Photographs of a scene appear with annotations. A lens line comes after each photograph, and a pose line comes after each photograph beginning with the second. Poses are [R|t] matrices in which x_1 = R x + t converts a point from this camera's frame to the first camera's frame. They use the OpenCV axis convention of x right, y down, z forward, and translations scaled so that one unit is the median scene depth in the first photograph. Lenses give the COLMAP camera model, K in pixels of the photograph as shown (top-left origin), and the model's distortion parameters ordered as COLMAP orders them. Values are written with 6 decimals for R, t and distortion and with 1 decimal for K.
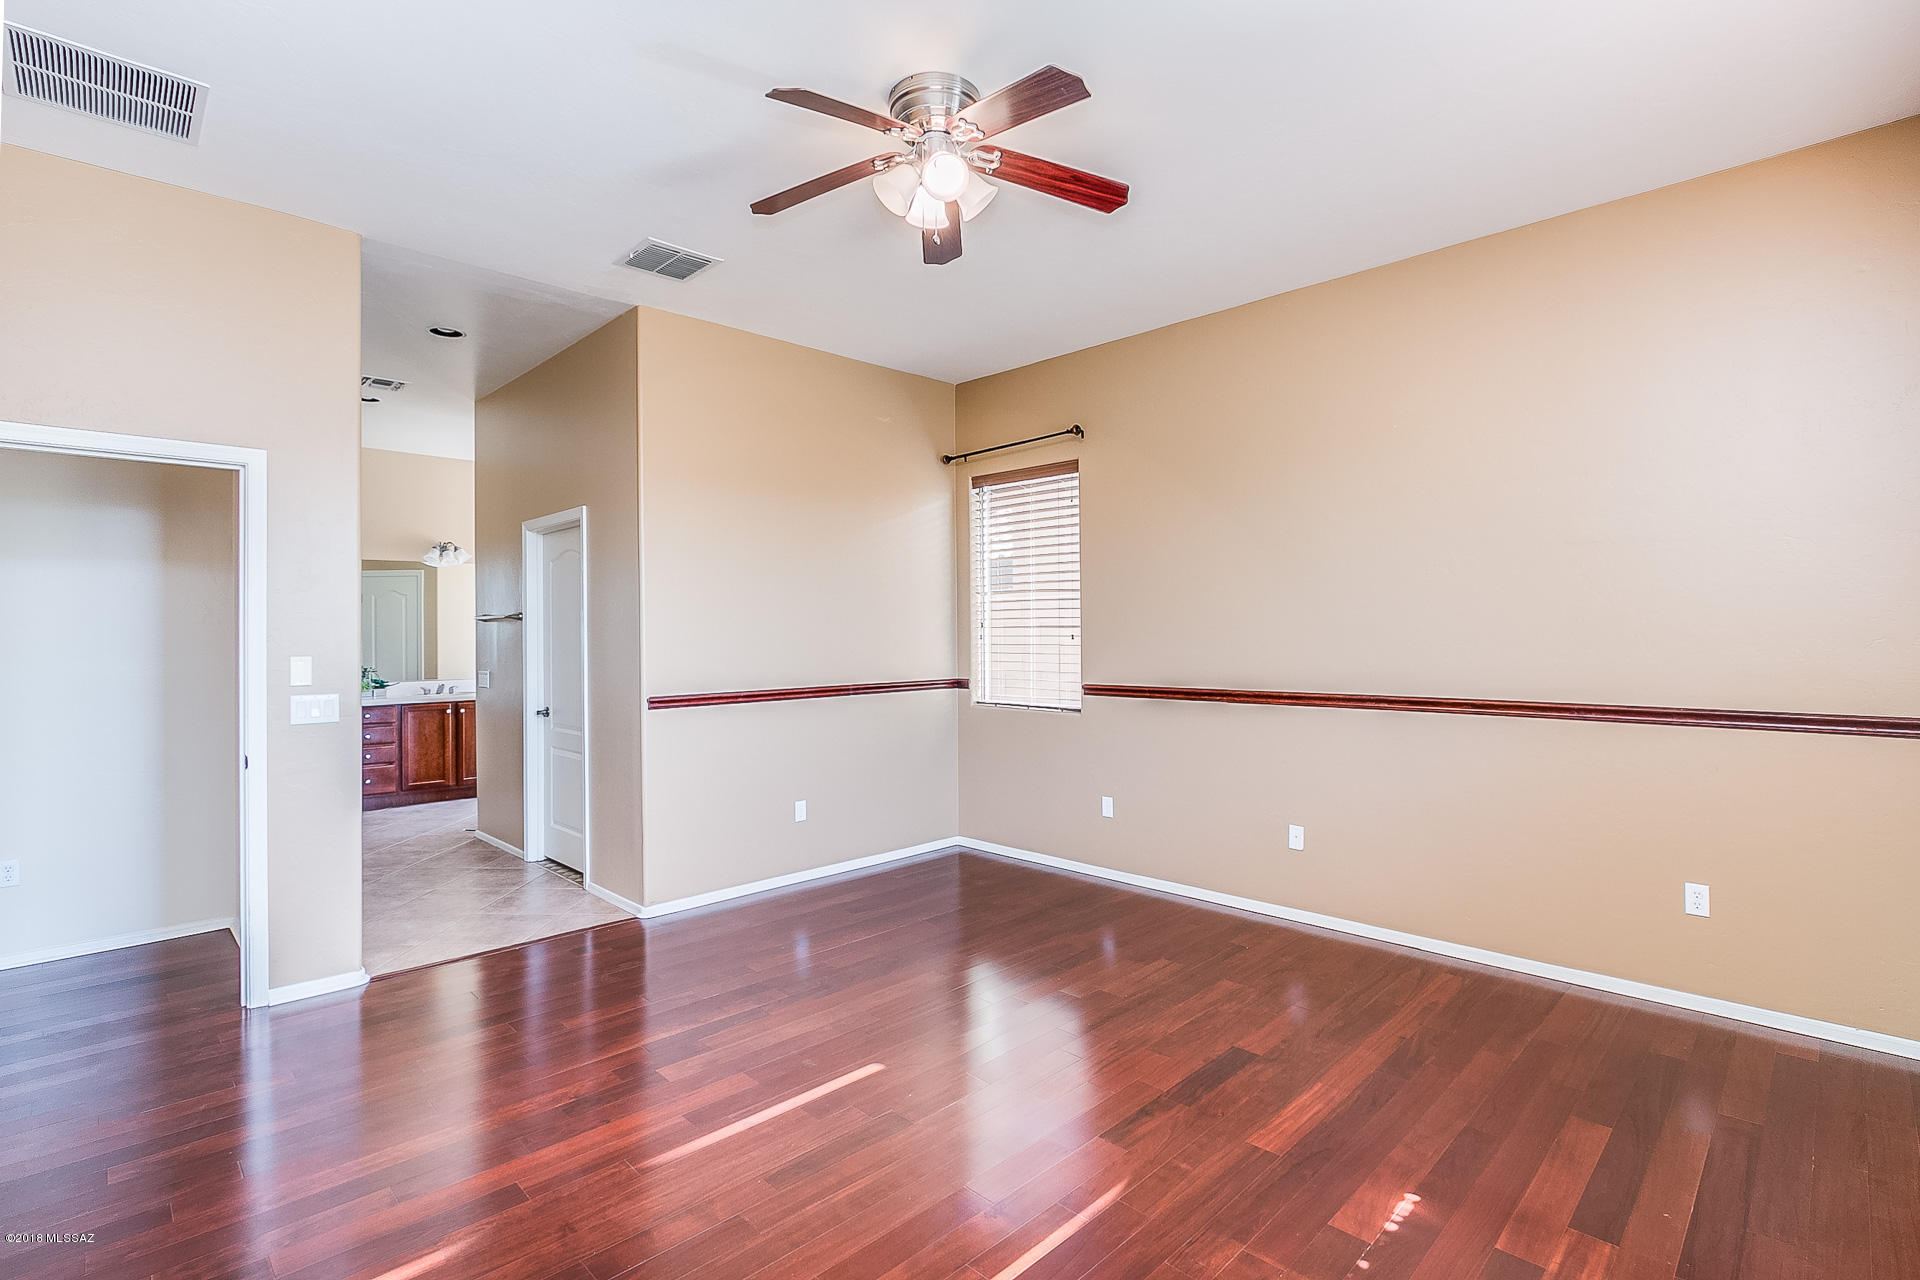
lens RADIAL K [[894.3, 0, 963.4], [0, 894.3, 634.3], [0, 0, 1]] dist [-0.016425, -0.000614]
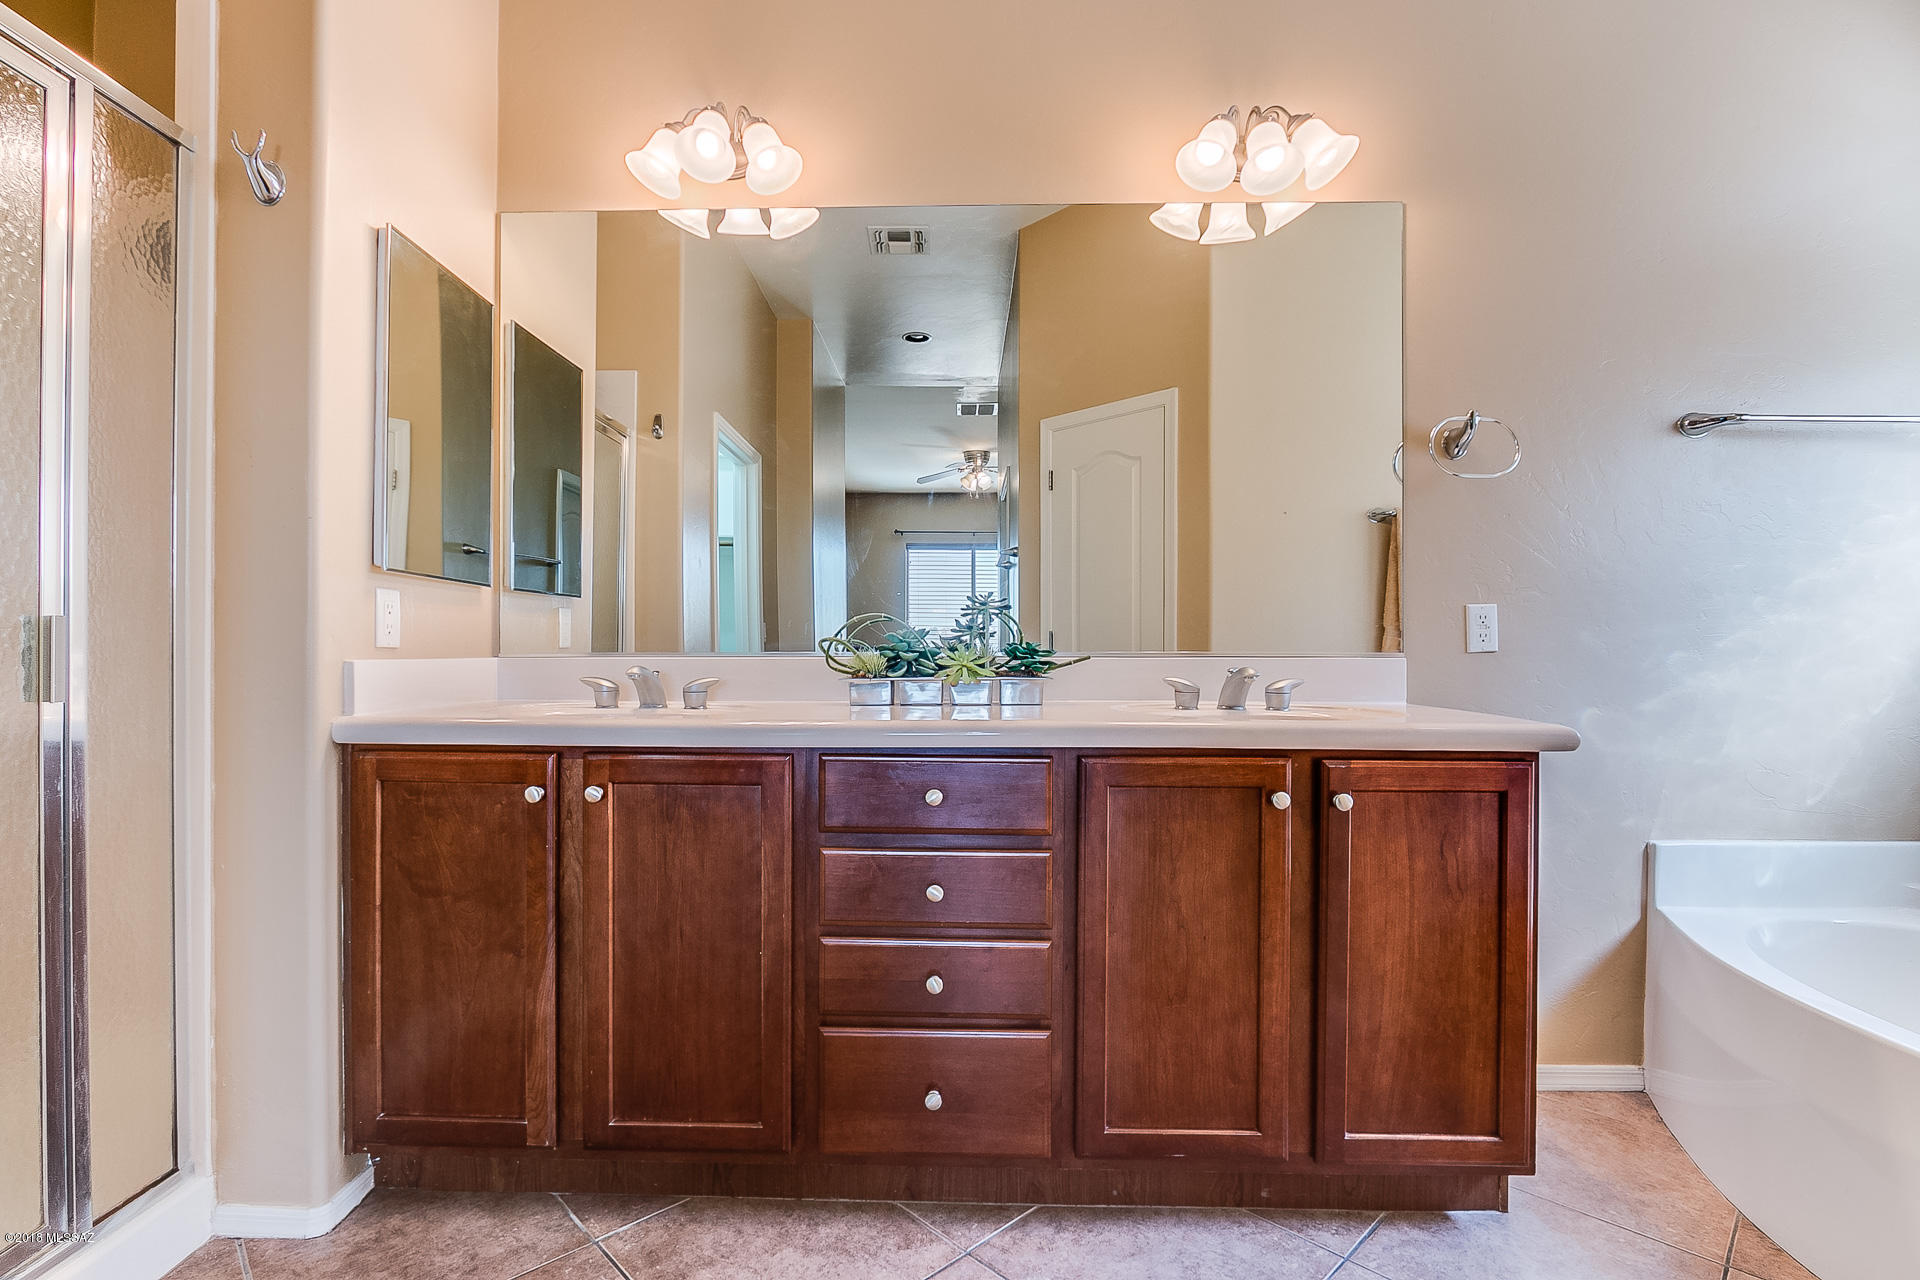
lens RADIAL K [[894.3, 0, 953.4], [0, 894.3, 646.5], [0, 0, 1]] dist [-0.016425, -0.000614]
pose [[0.710429, 0.006464, -0.703739, -0.492999], [-0.005760, 0.999978, 0.003370, 0.052213], [0.703746, 0.001659, 0.710450, 0.809048]]
